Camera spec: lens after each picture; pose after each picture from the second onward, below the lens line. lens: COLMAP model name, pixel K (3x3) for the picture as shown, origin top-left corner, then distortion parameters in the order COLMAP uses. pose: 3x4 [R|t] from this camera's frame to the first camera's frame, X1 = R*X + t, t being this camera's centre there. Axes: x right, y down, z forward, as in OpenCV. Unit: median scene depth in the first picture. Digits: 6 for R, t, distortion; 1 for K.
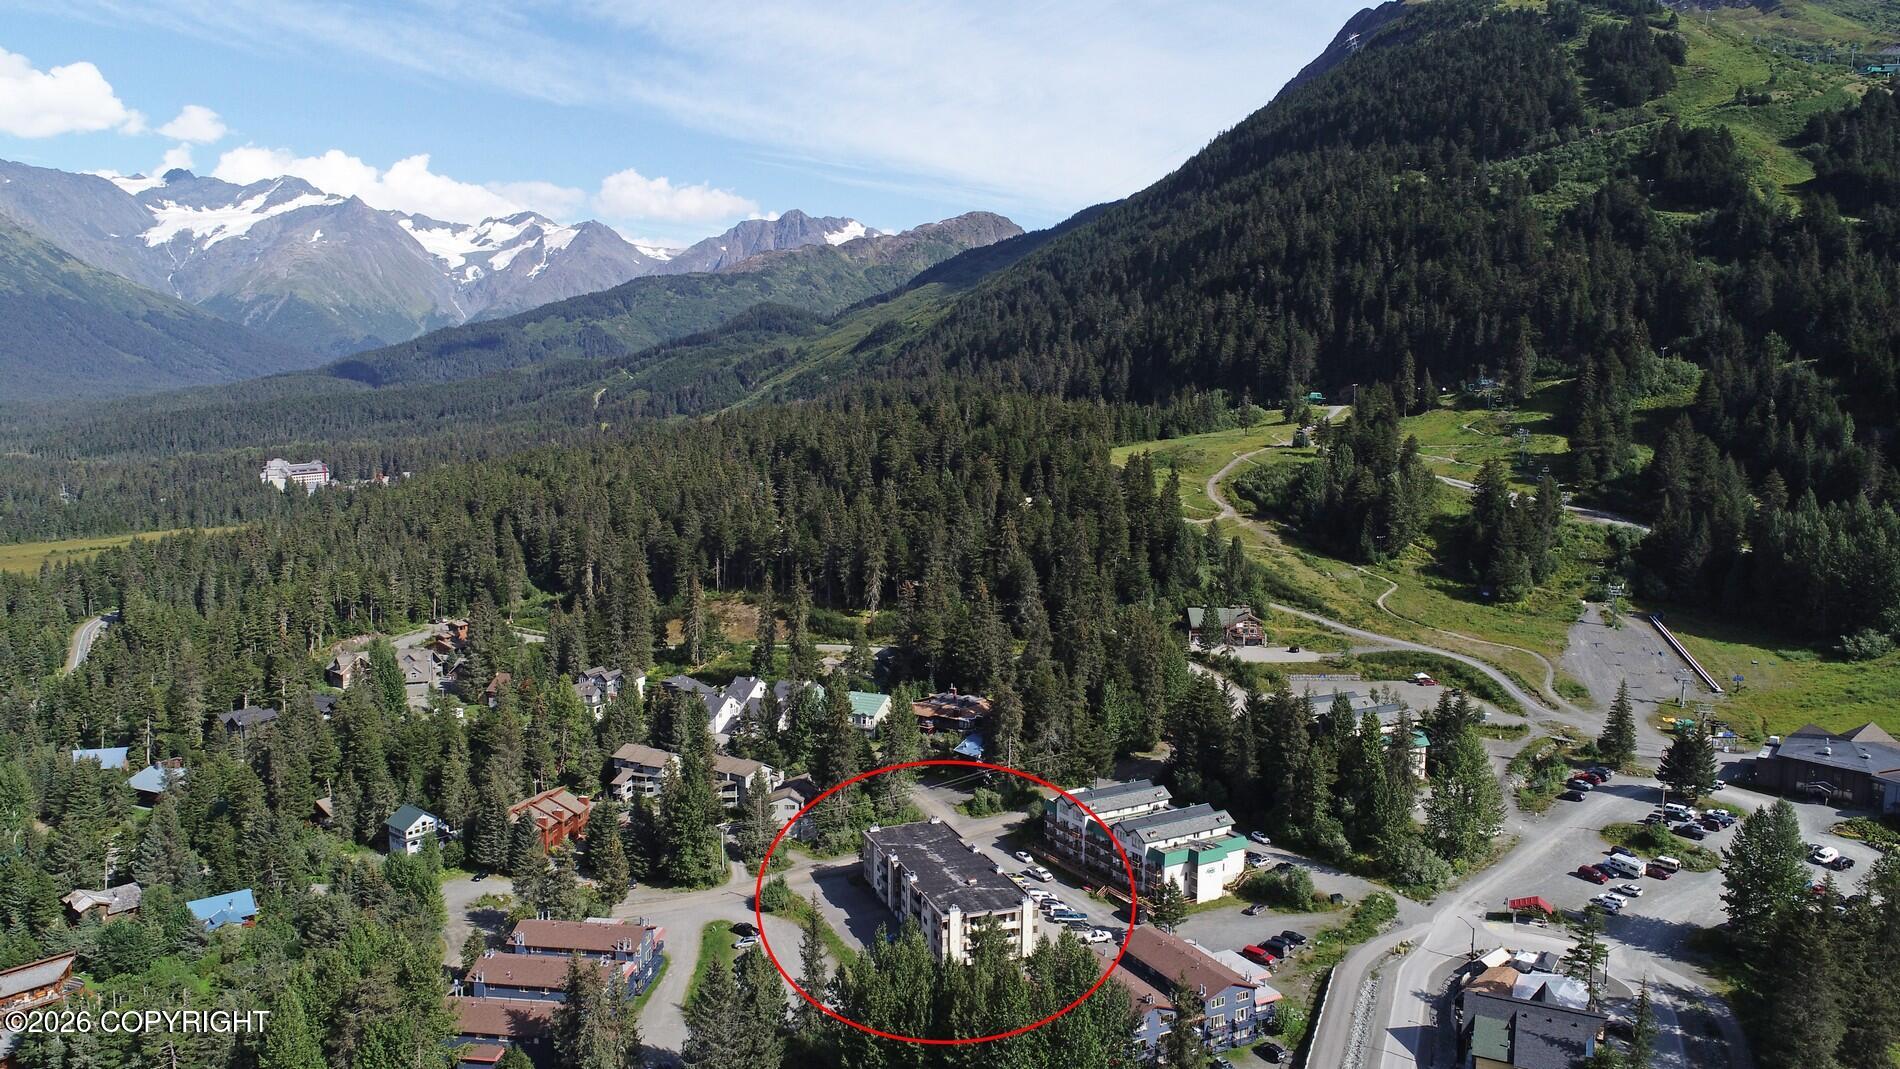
lens RADIAL K [[1267.8, 0, 950.0], [0, 1267.8, 534.5], [0, 0, 1]] dist [-0.000833, -0.001376]
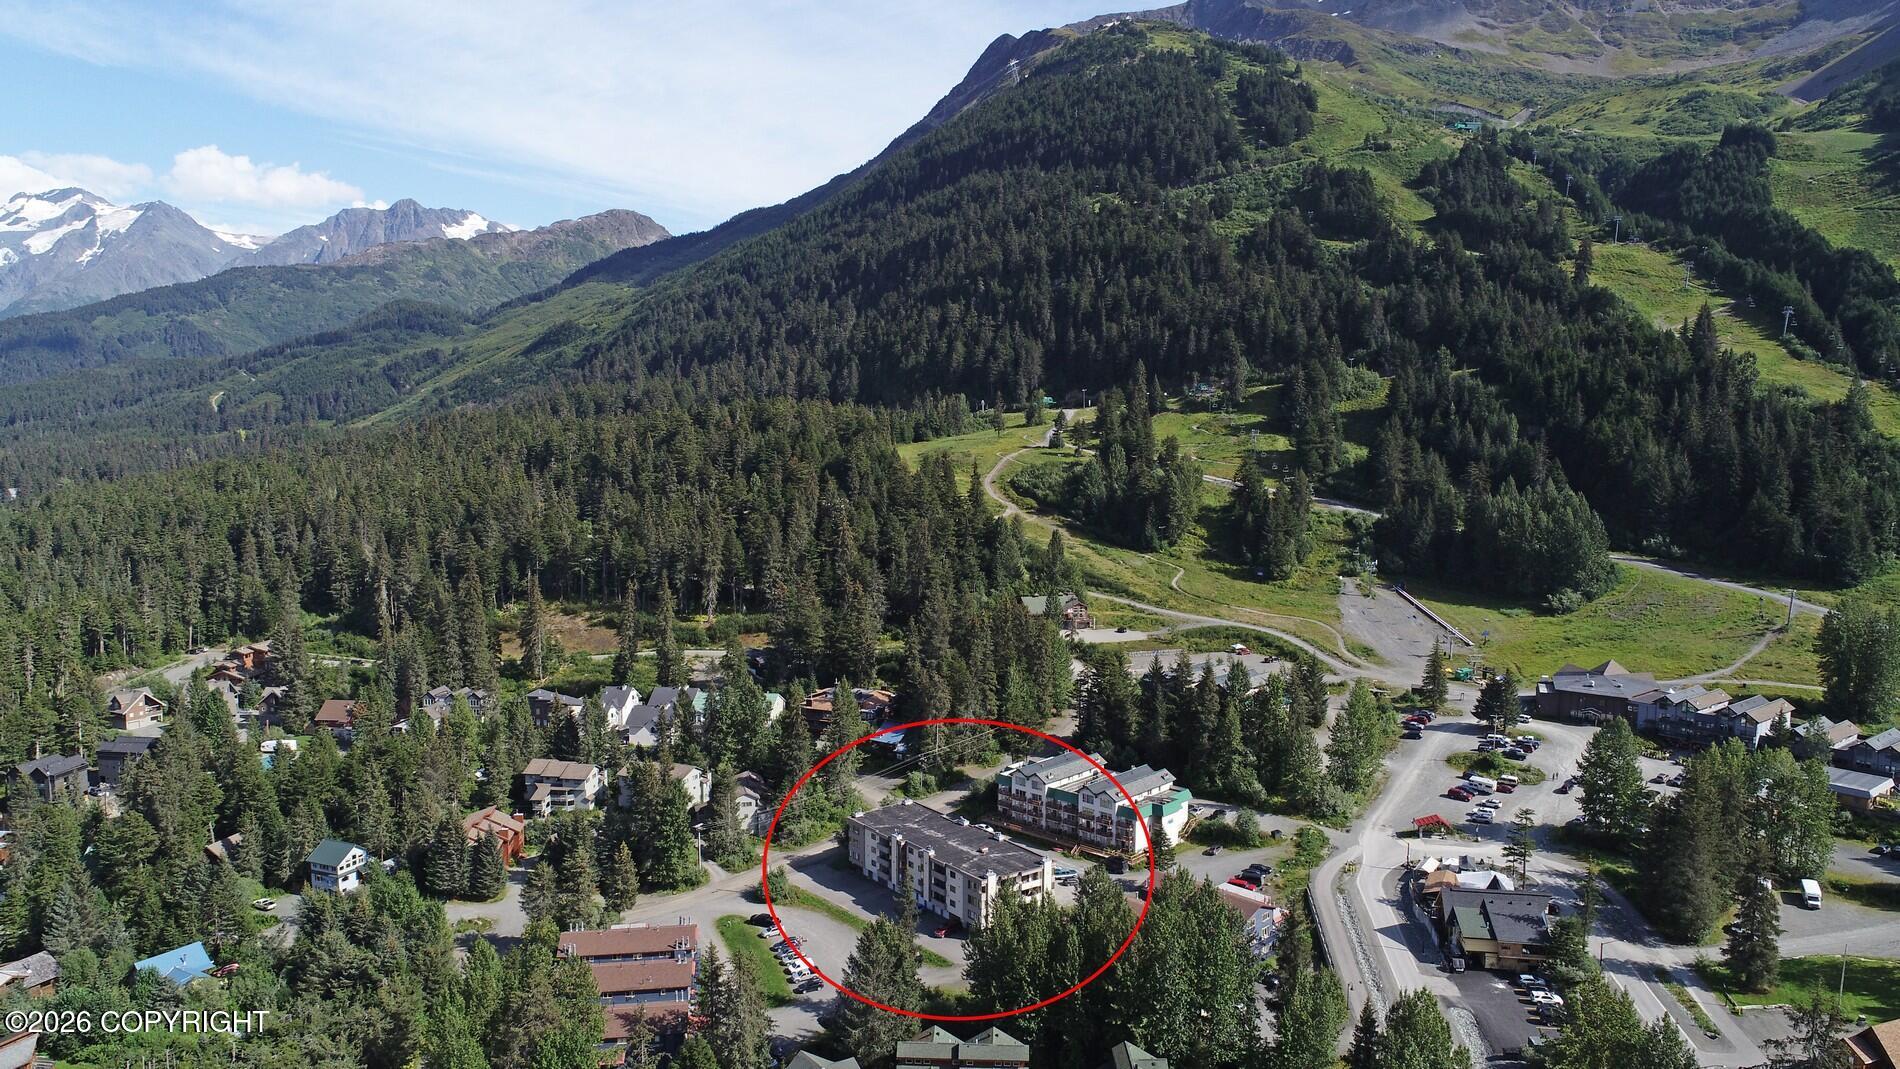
lens RADIAL K [[1267.8, 0, 950.0], [0, 1267.8, 534.5], [0, 0, 1]] dist [-0.000833, -0.001376]
pose [[0.959586, -0.030349, 0.279775, -0.143557], [0.031051, 0.999516, 0.001925, 0.000424], [-0.279698, 0.006840, 0.960064, -0.016698]]
